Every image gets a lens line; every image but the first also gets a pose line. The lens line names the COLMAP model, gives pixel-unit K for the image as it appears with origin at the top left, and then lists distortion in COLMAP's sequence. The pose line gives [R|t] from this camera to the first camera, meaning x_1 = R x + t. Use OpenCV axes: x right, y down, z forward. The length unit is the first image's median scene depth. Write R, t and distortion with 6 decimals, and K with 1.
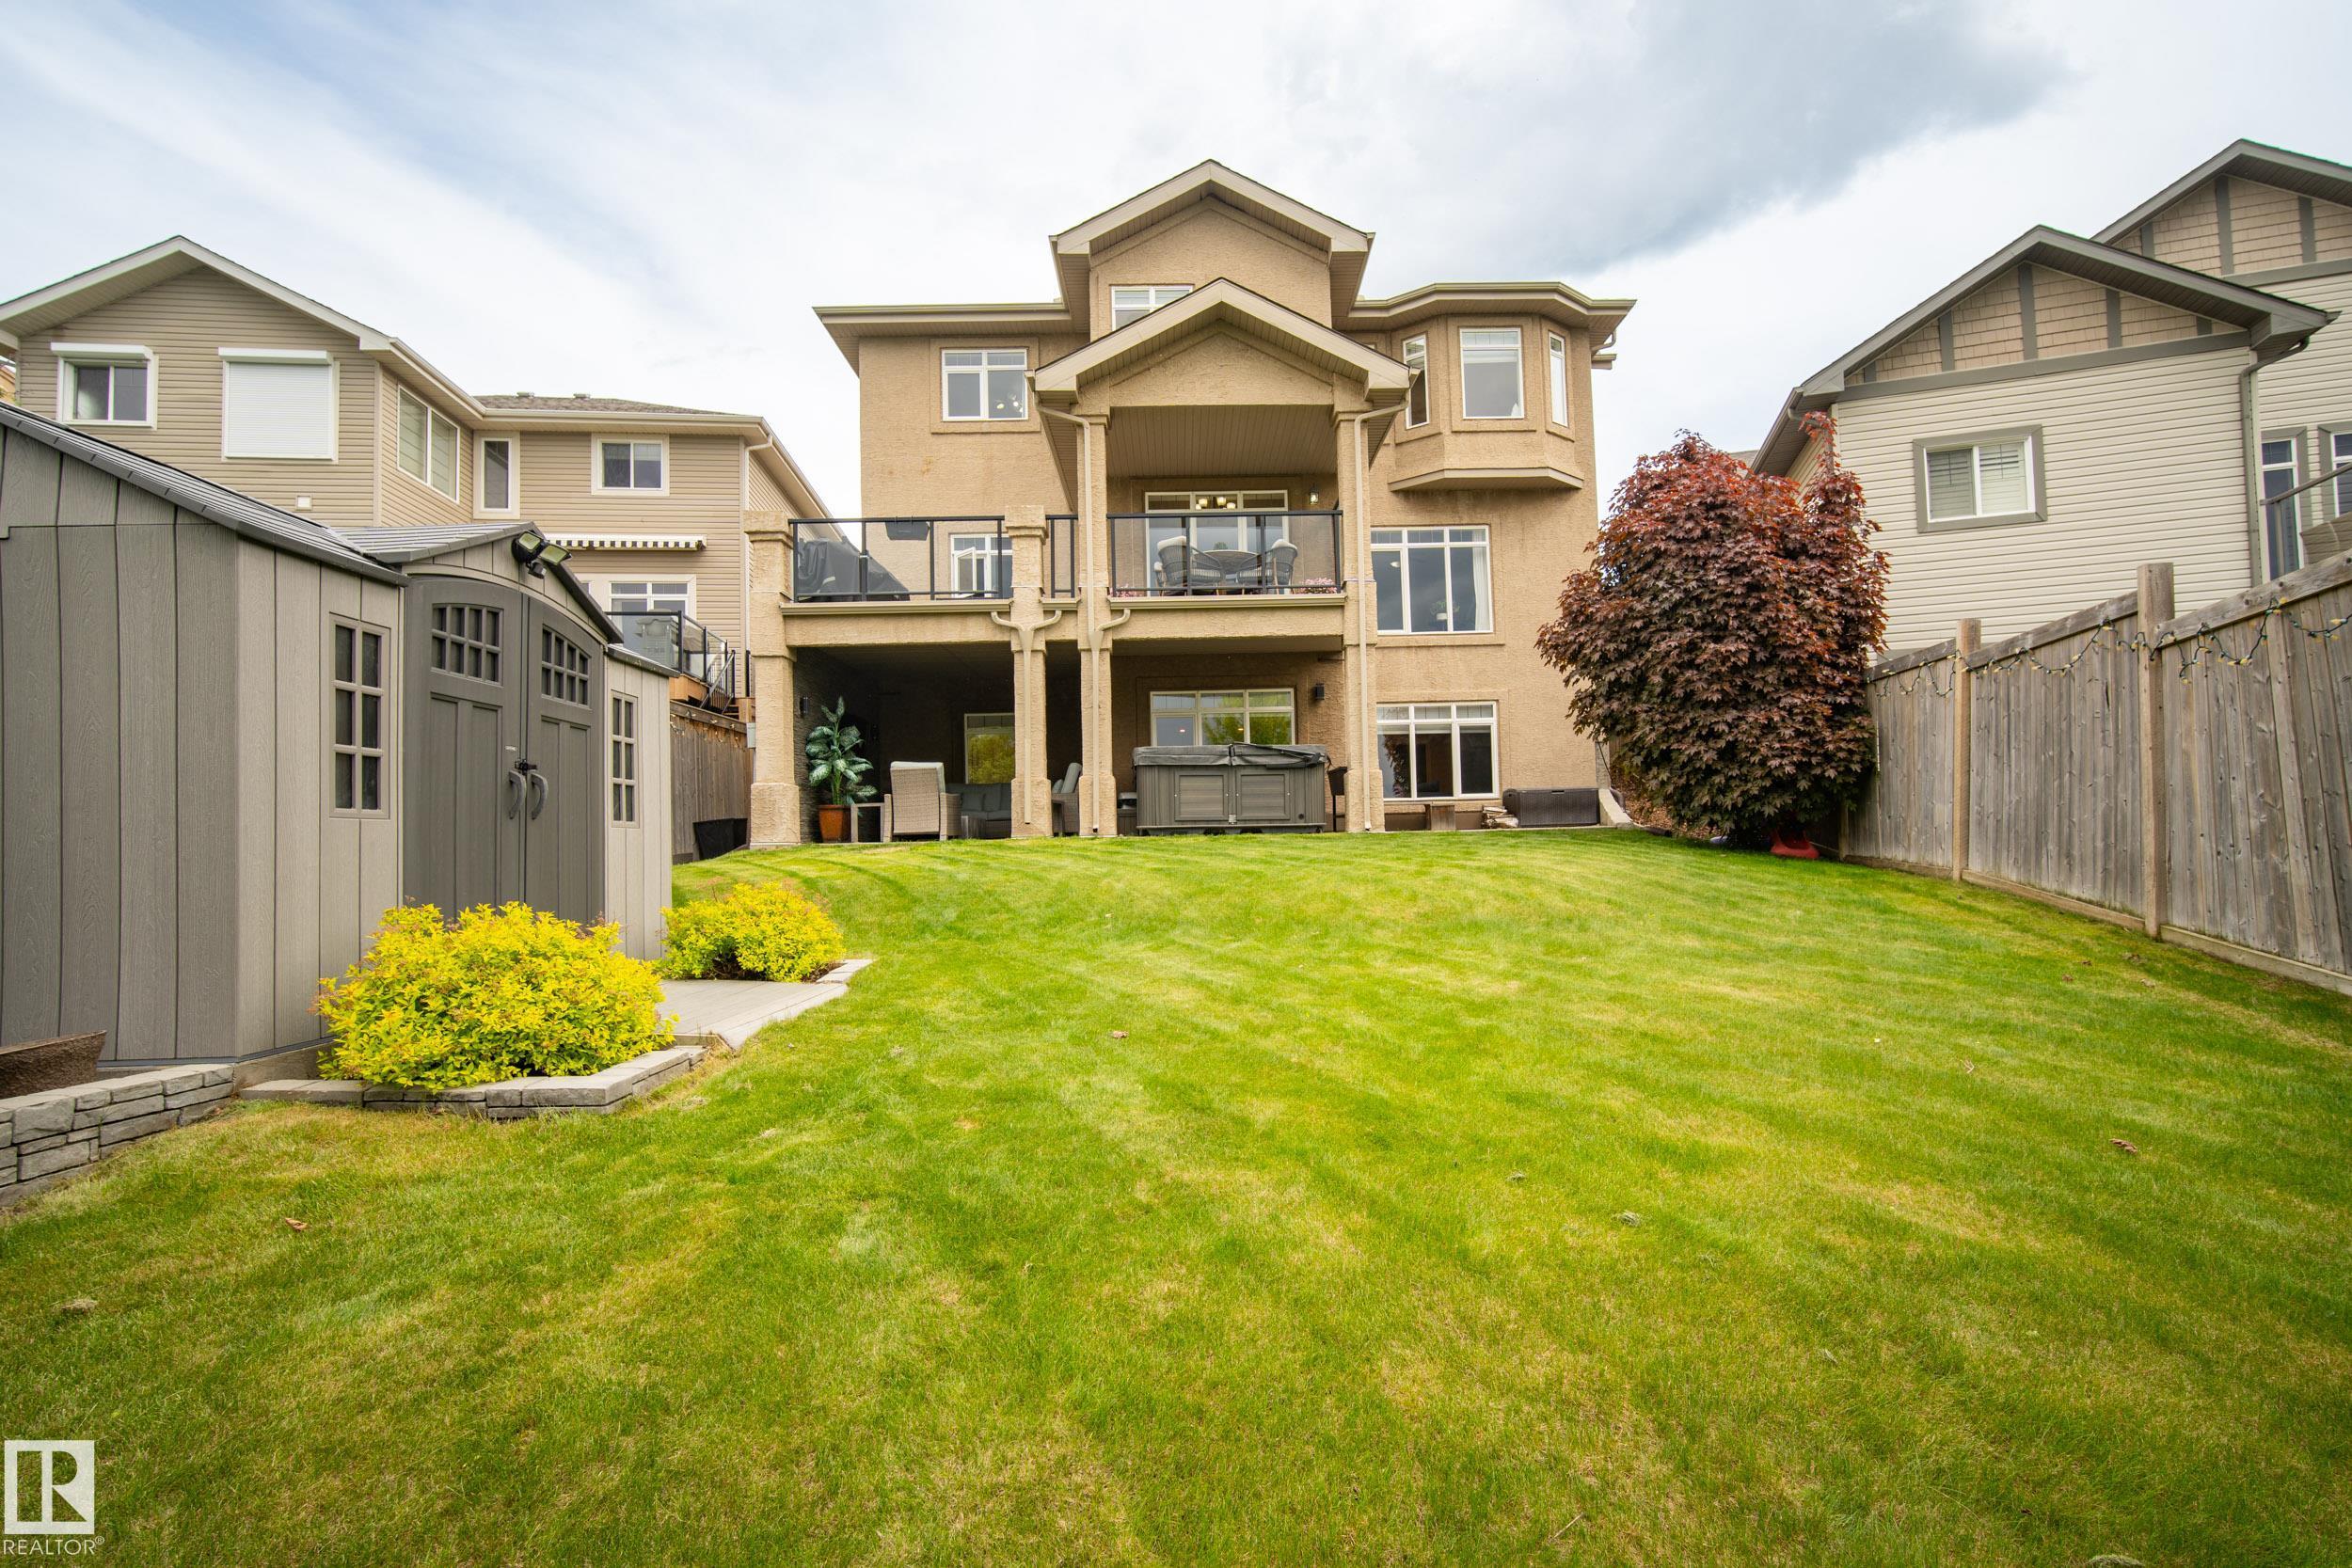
lens RADIAL K [[1054.2, 0, 1182.7], [0, 1054.2, 788.2], [0, 0, 1]] dist [-0.002066, 0.001579]
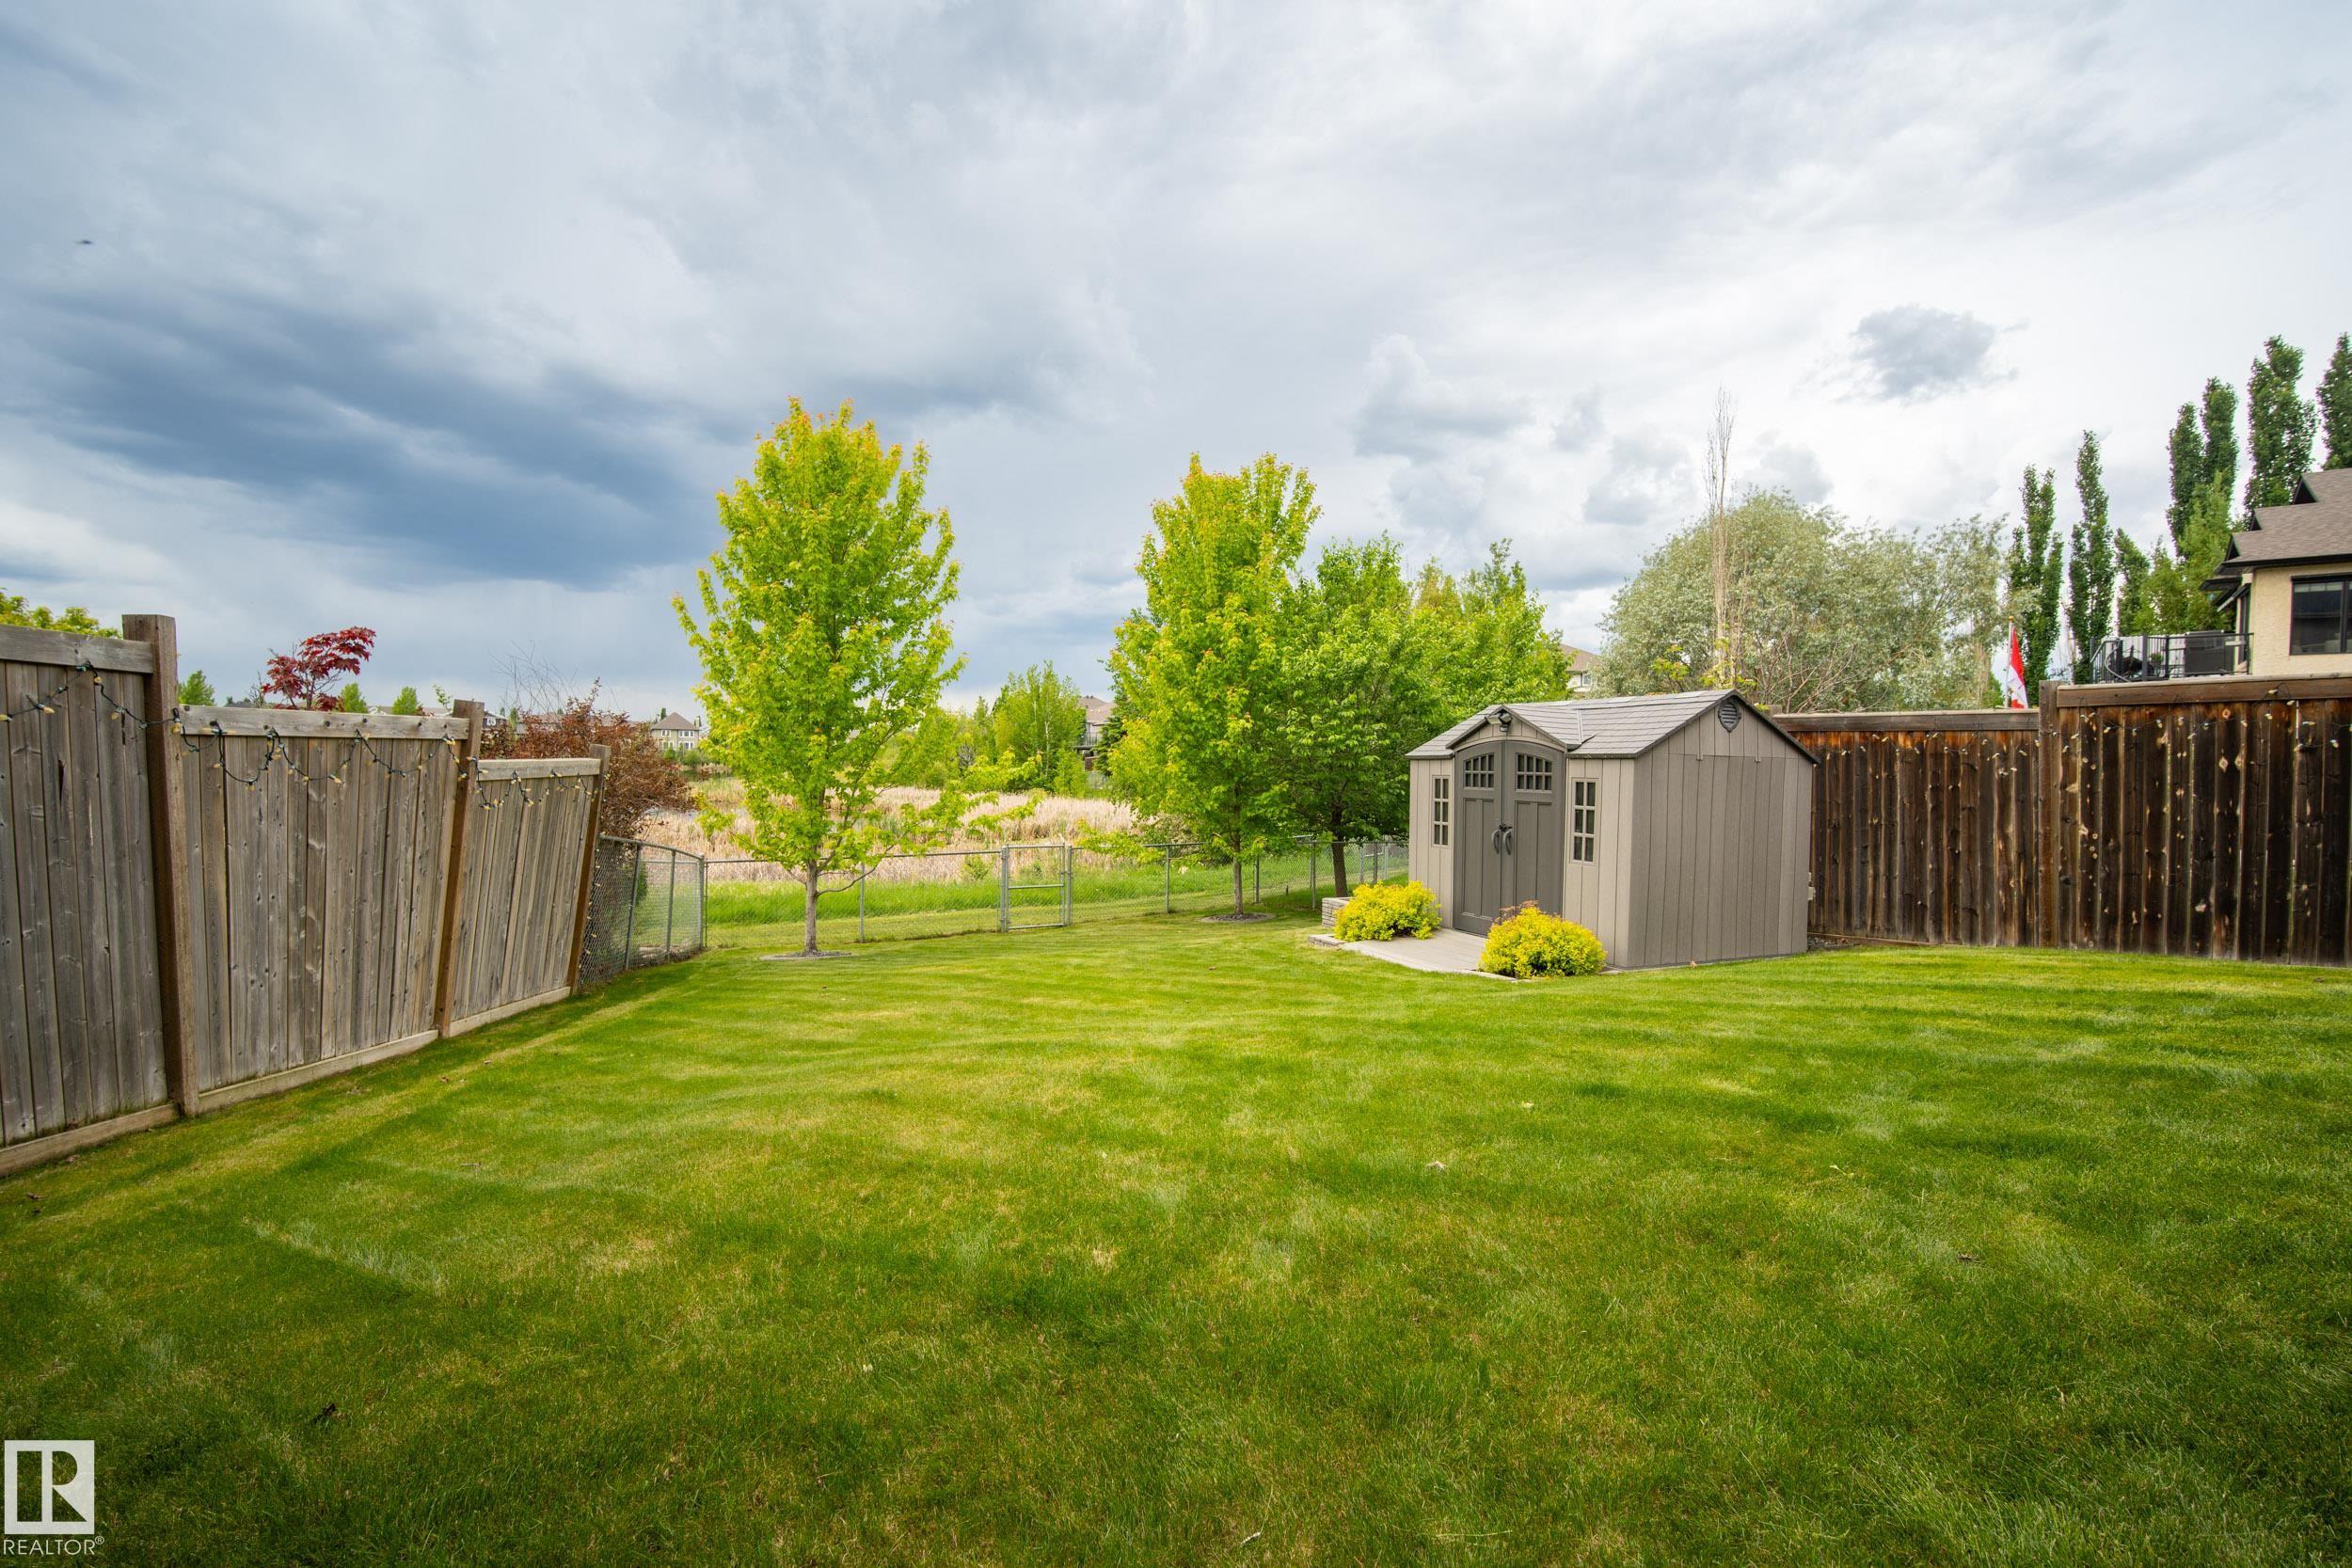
lens RADIAL K [[1019.1, 0, 1171.2], [0, 1019.1, 772.9], [0, 0, 1]] dist [-0.009698, 0.001329]
pose [[-0.912987, 0.012278, -0.407803, 0.706155], [0.029003, 0.998971, -0.034855, -0.070199], [0.406955, -0.043650, -0.912405, 2.345506]]
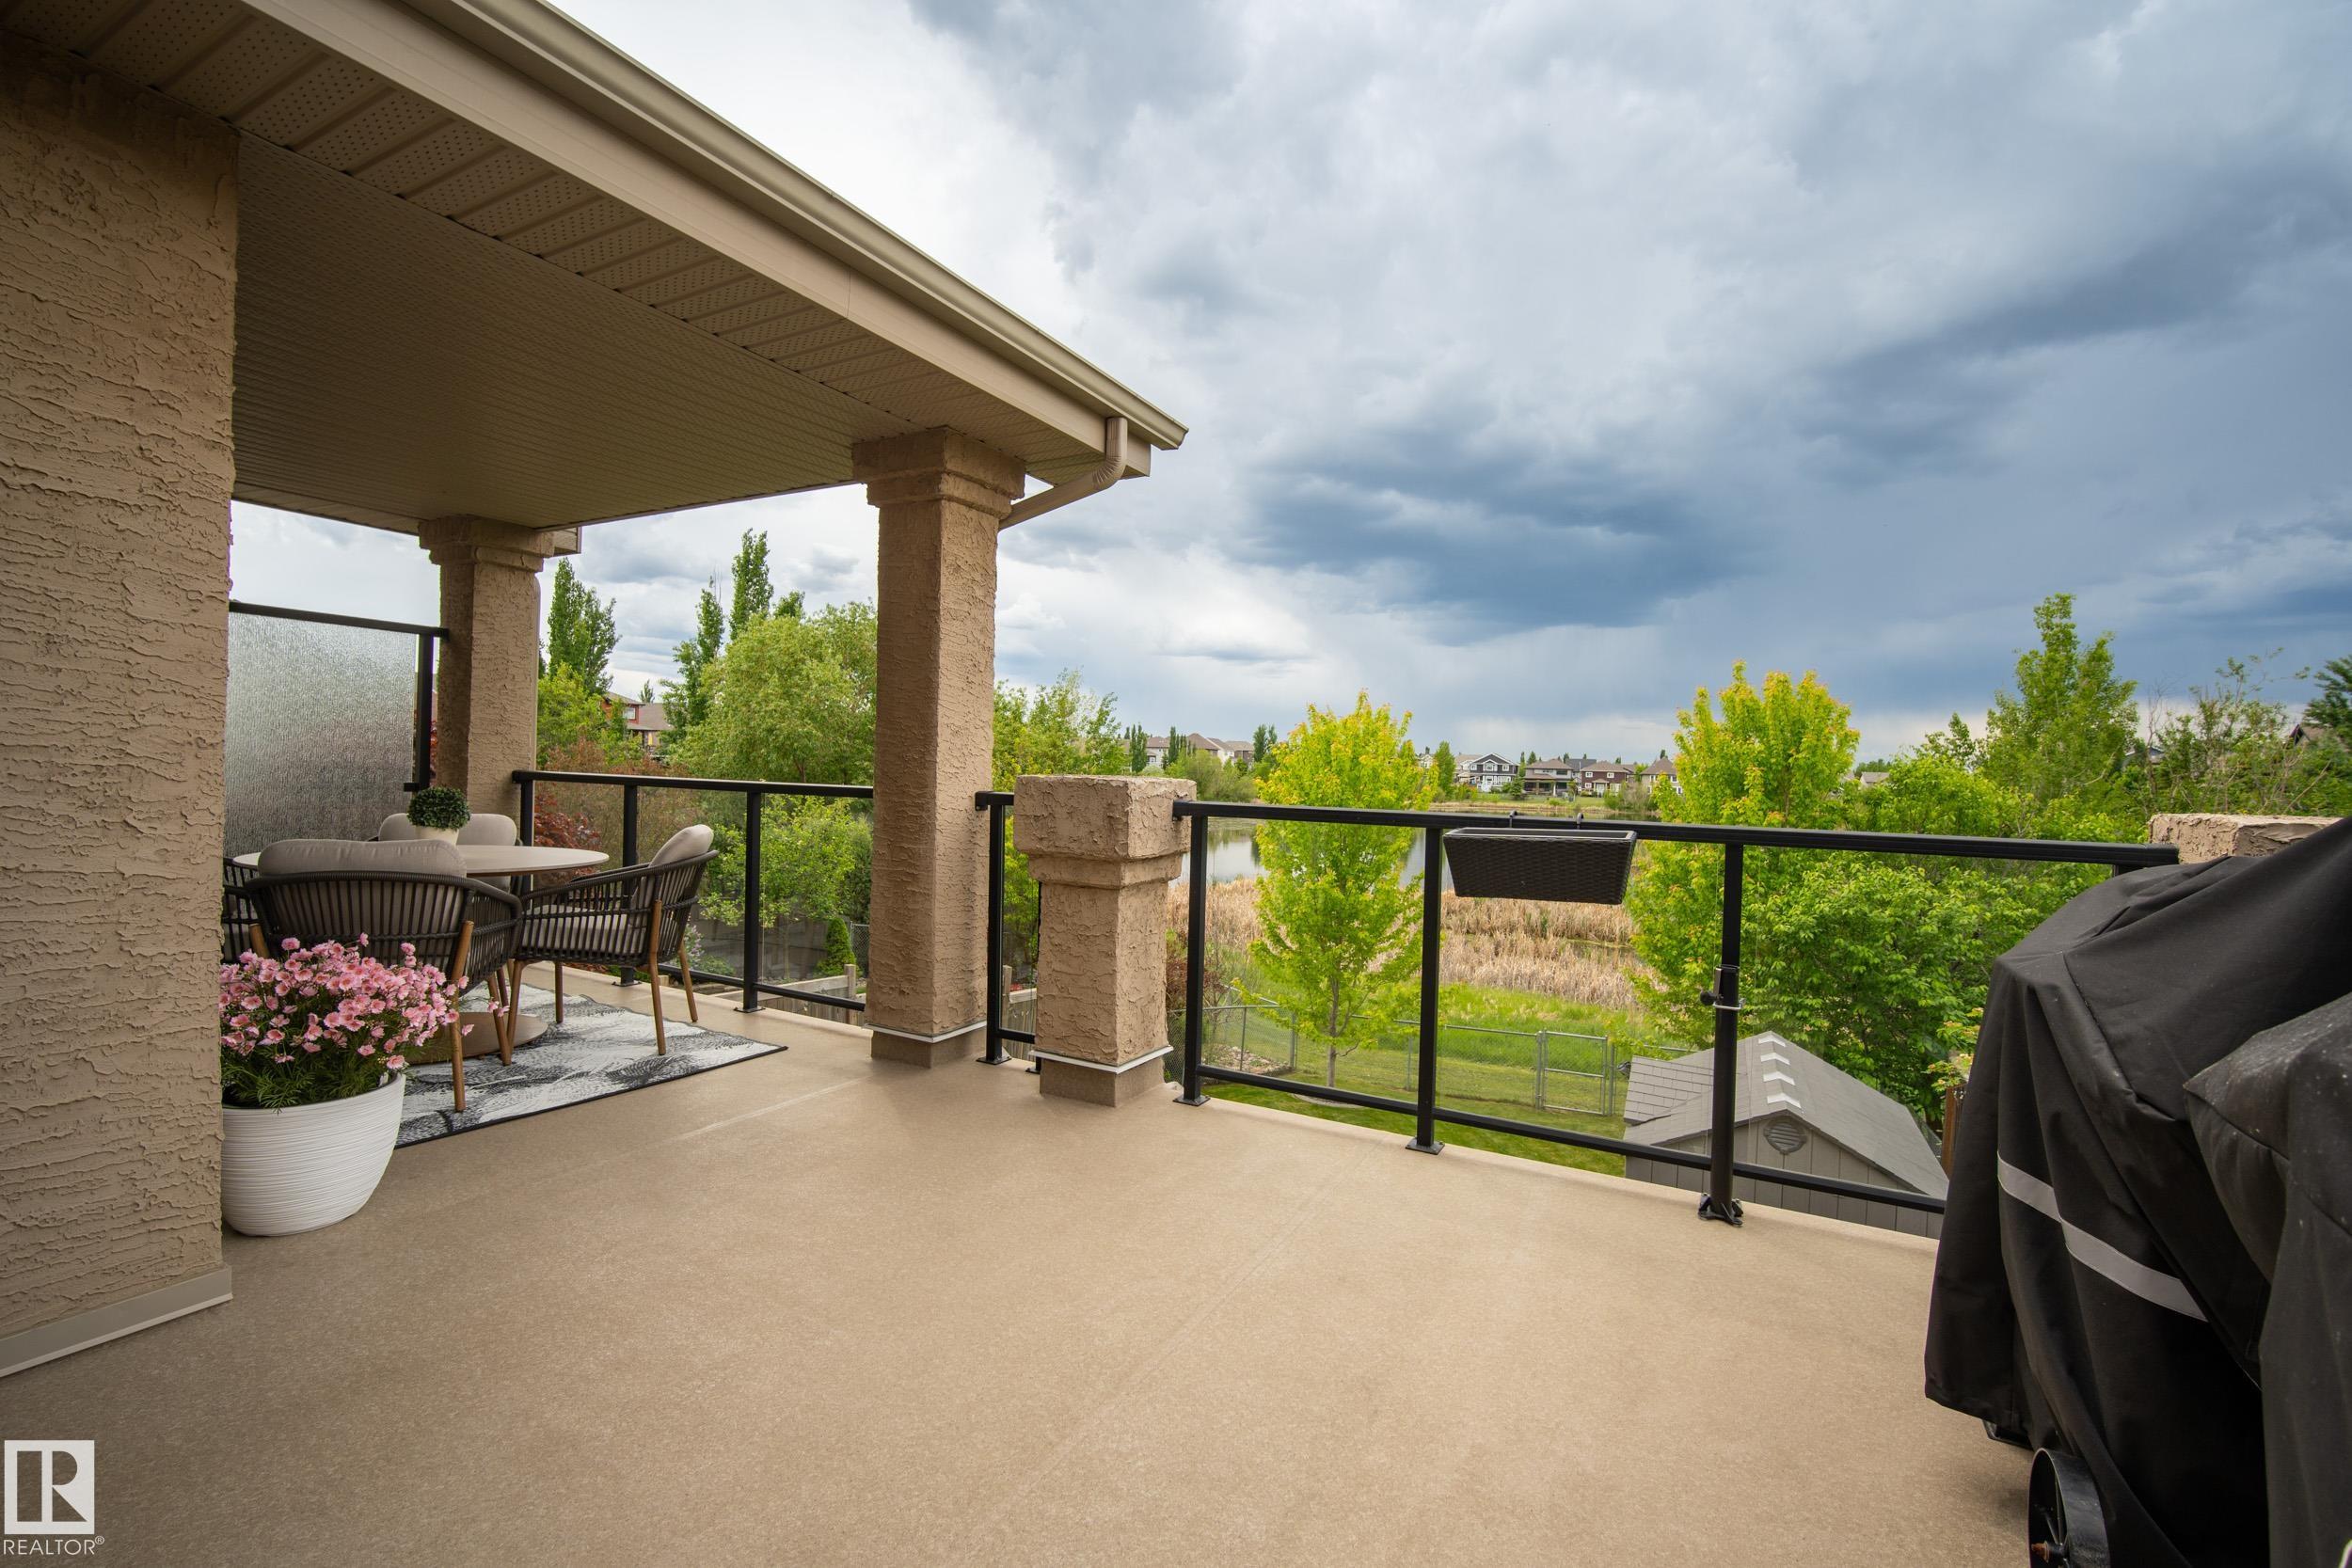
lens RADIAL K [[1019.1, 0, 1174.9], [0, 1019.1, 778.7], [0, 0, 1]] dist [-0.009698, 0.001329]
pose [[-0.873407, -0.006225, 0.486952, -0.698653], [-0.038382, 0.997688, -0.056090, -0.591185], [-0.485476, -0.067680, -0.871626, 2.983781]]
